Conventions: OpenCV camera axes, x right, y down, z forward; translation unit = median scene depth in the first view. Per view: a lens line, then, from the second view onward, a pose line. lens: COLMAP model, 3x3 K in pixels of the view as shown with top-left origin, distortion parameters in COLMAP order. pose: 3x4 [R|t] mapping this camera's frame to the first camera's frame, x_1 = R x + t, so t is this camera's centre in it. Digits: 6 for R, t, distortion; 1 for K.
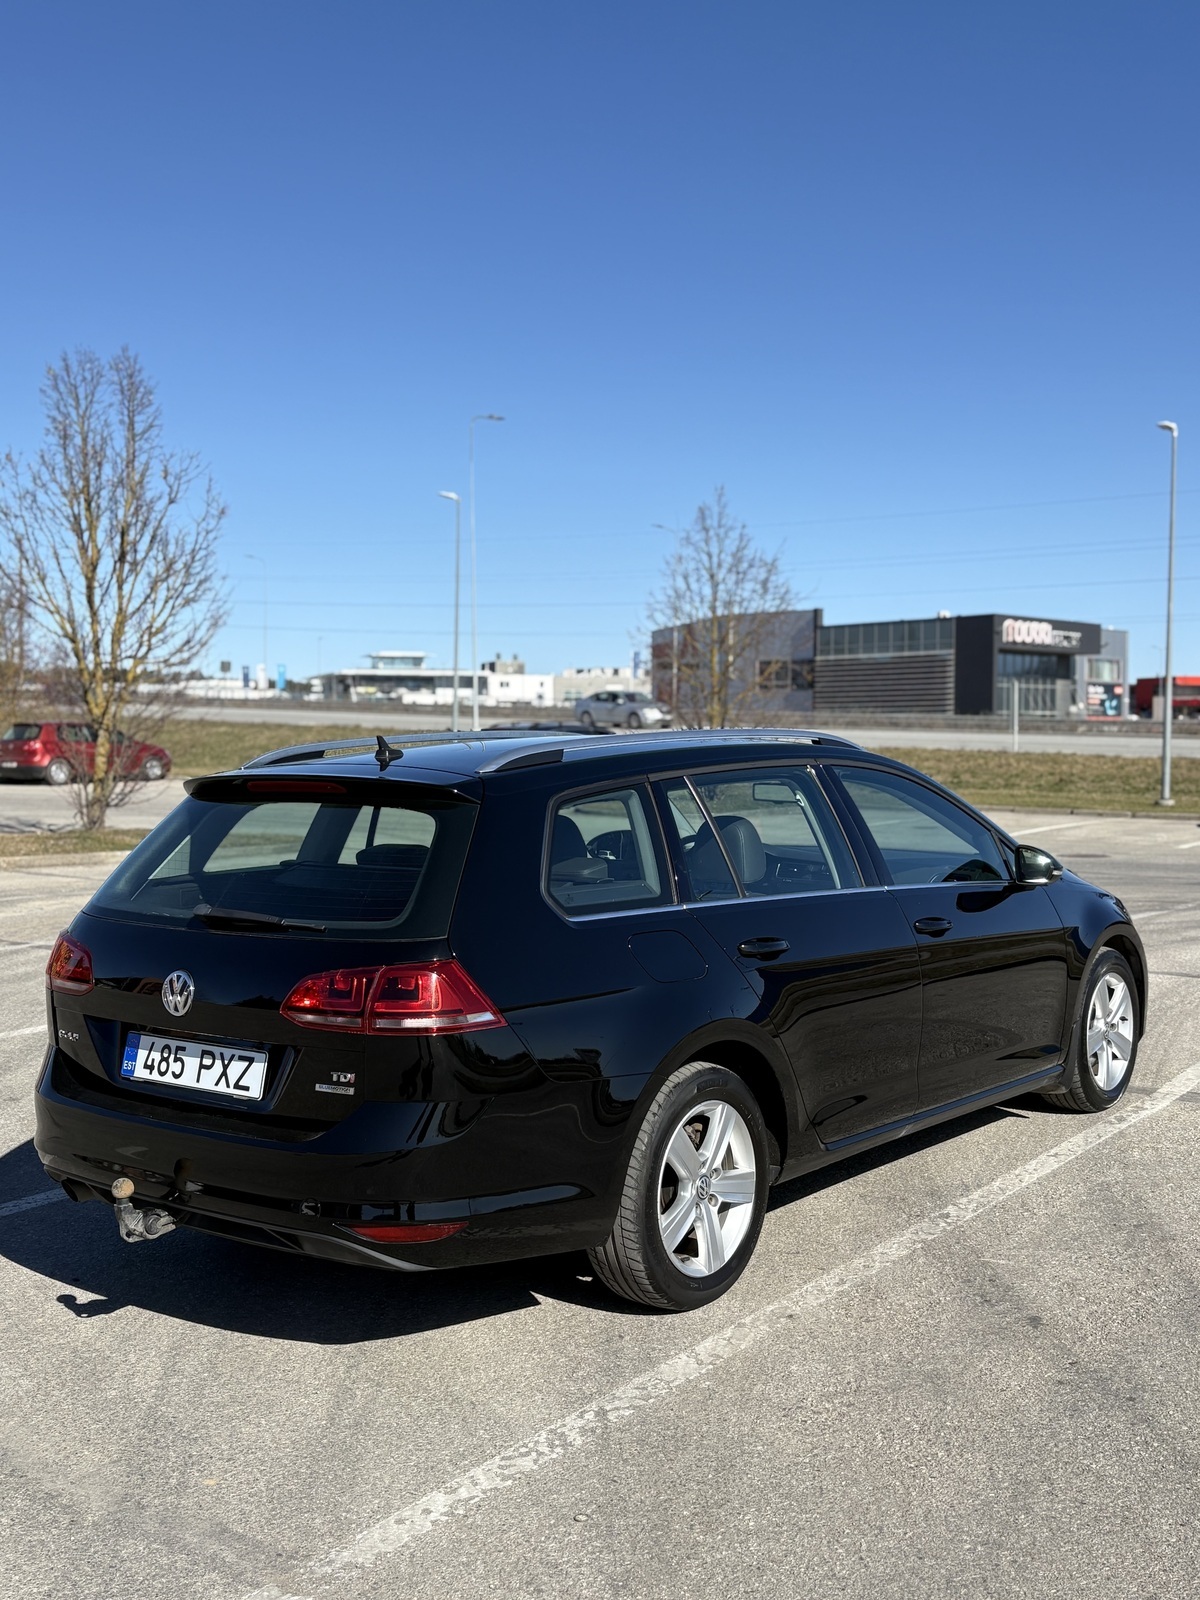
lens RADIAL K [[1695.4, 0, 600.0], [0, 1695.4, 800.0], [0, 0, 1]] dist [0.137325, -0.389125]
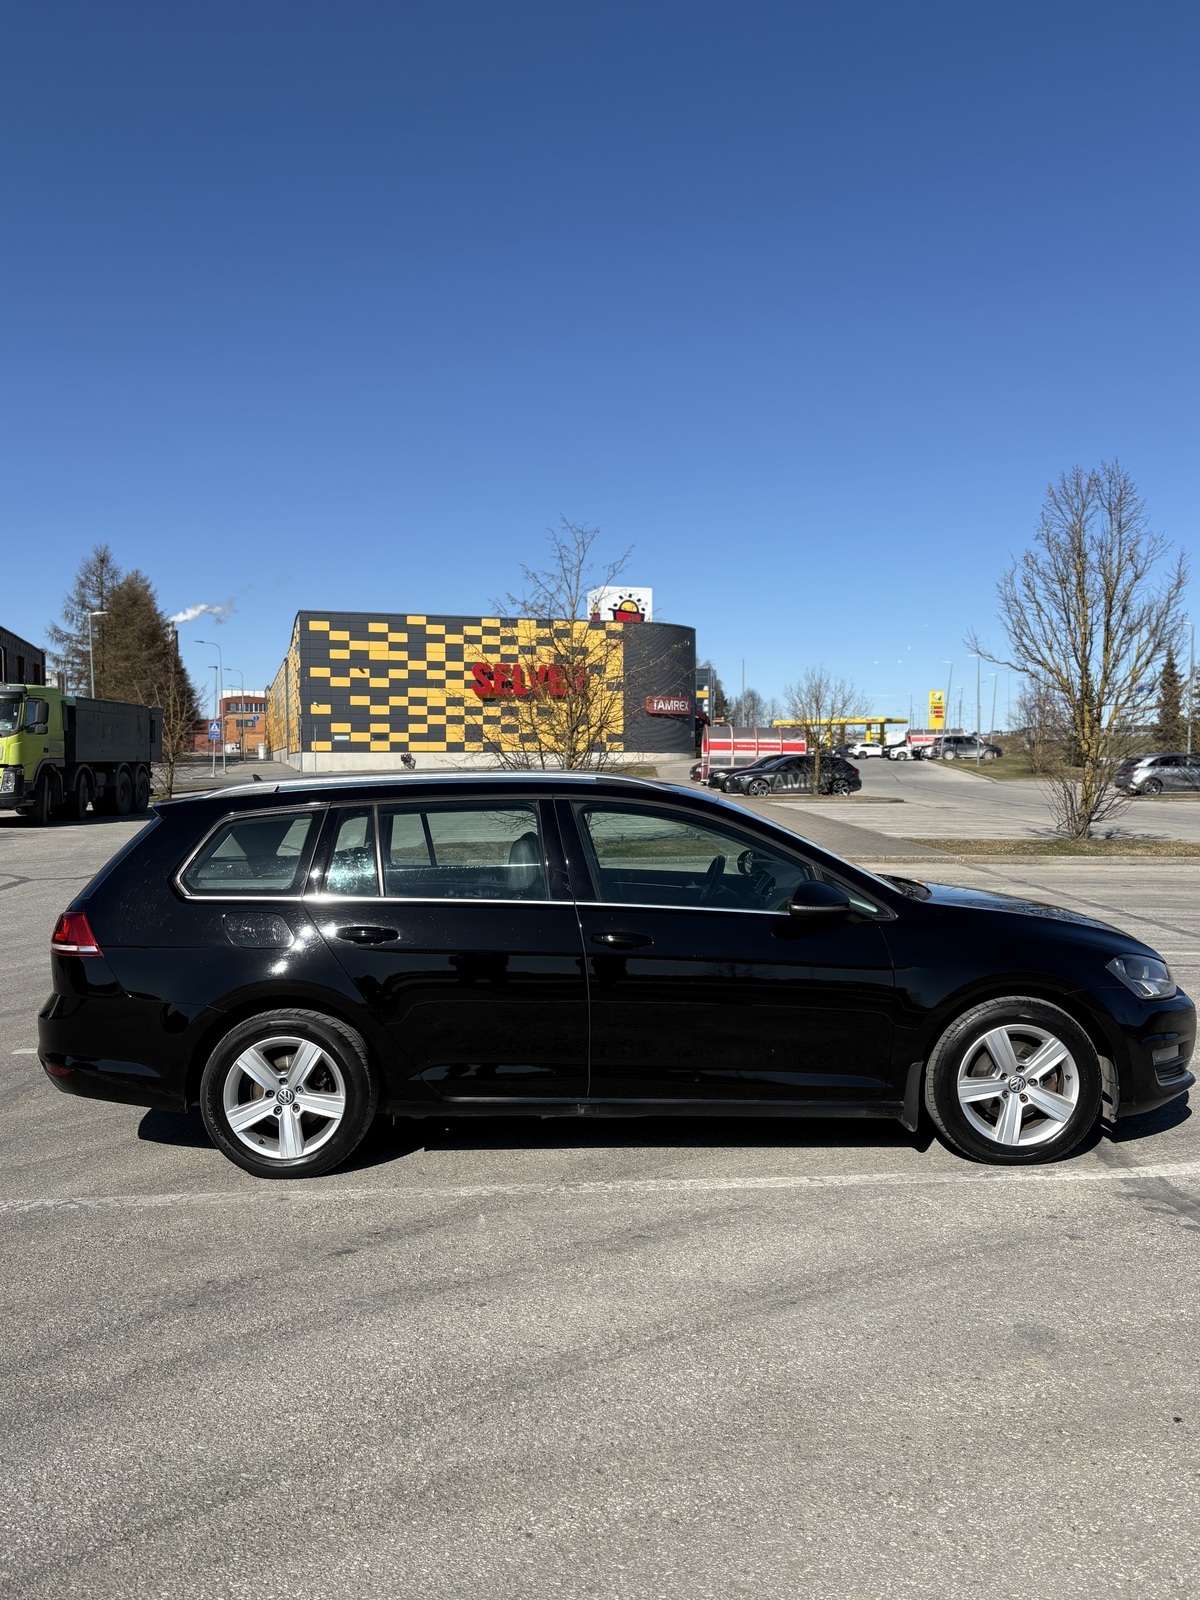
lens RADIAL K [[1265.1, 0, 600.0], [0, 1265.1, 800.0], [0, 0, 1]] dist [0.013435, 0.007088]
pose [[0.625697, 0.027063, -0.779597, 1.081421], [-0.032694, 0.999430, 0.008454, -0.036599], [0.779381, 0.020199, 0.626225, 0.568068]]
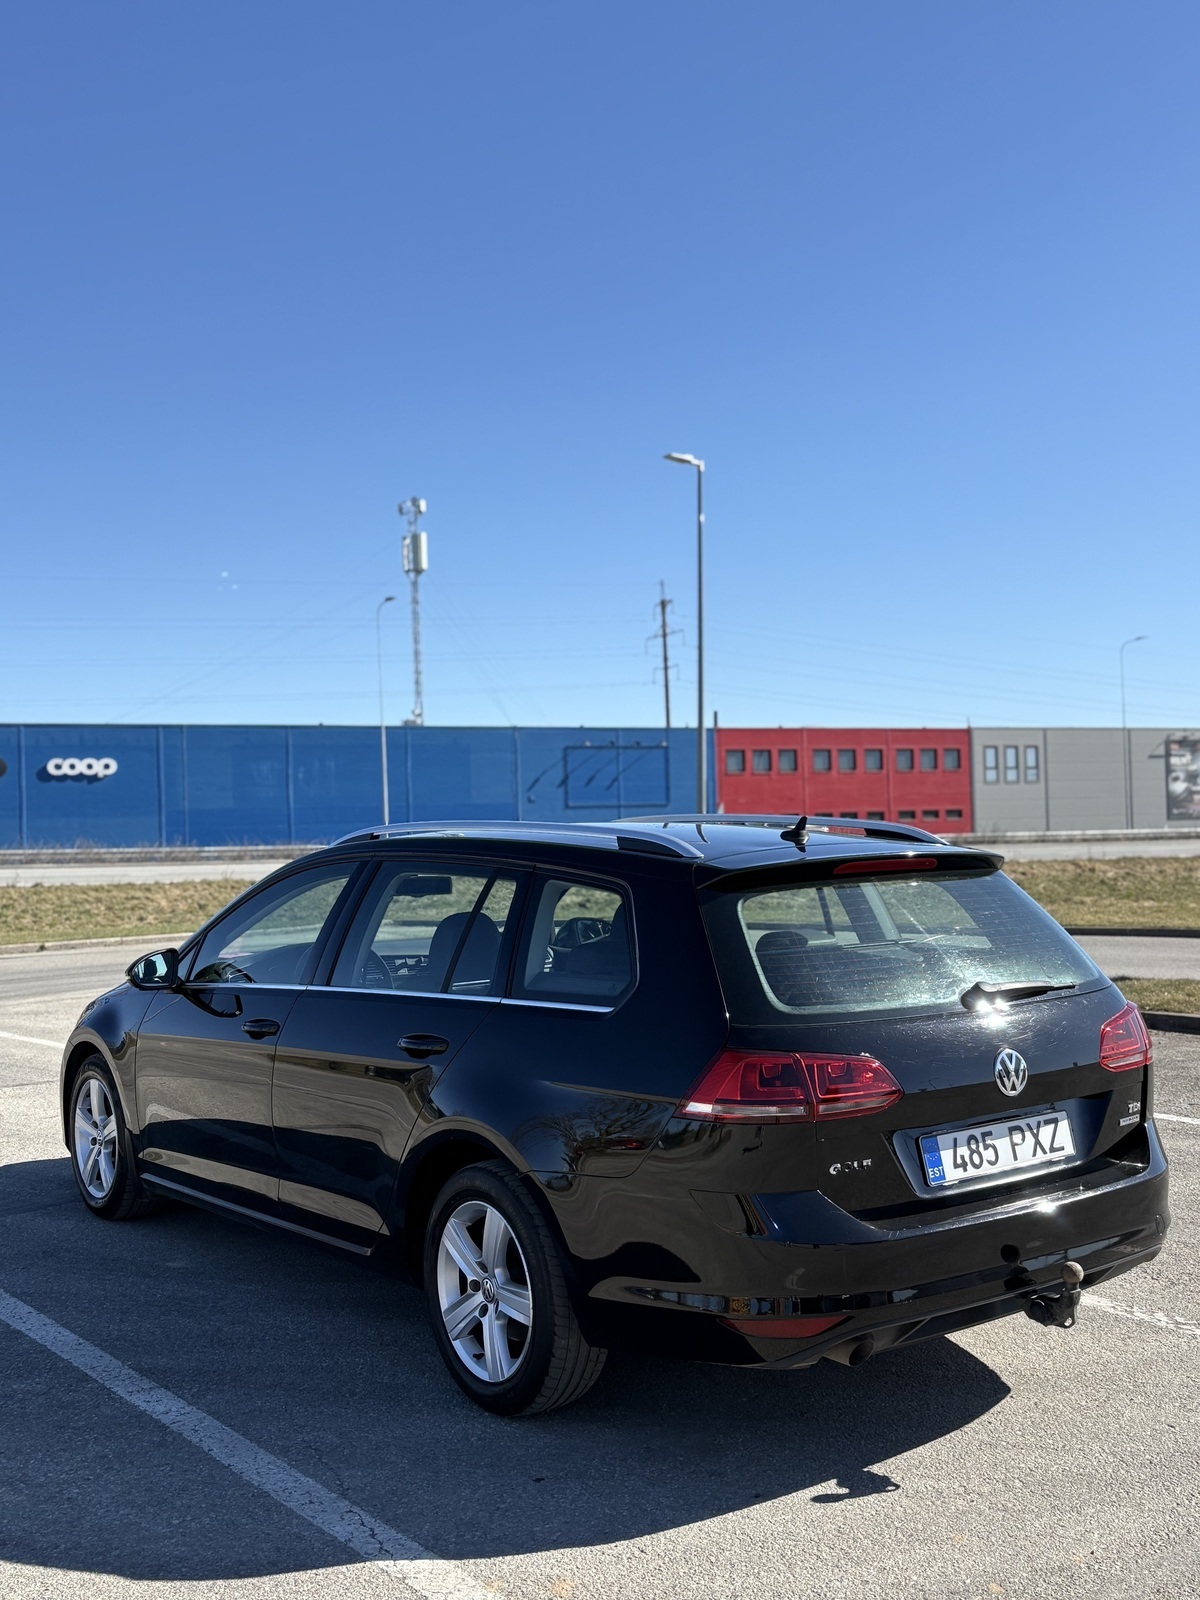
lens RADIAL K [[1697.9, 0, 604.4], [0, 1697.9, 830.2], [0, 0, 1]] dist [0.134204, -0.414274]
pose [[0.265723, -0.007386, 0.964021, -1.222227], [0.064935, 0.997837, -0.010253, -0.029265], [-0.961860, 0.065324, 0.265628, 0.934683]]
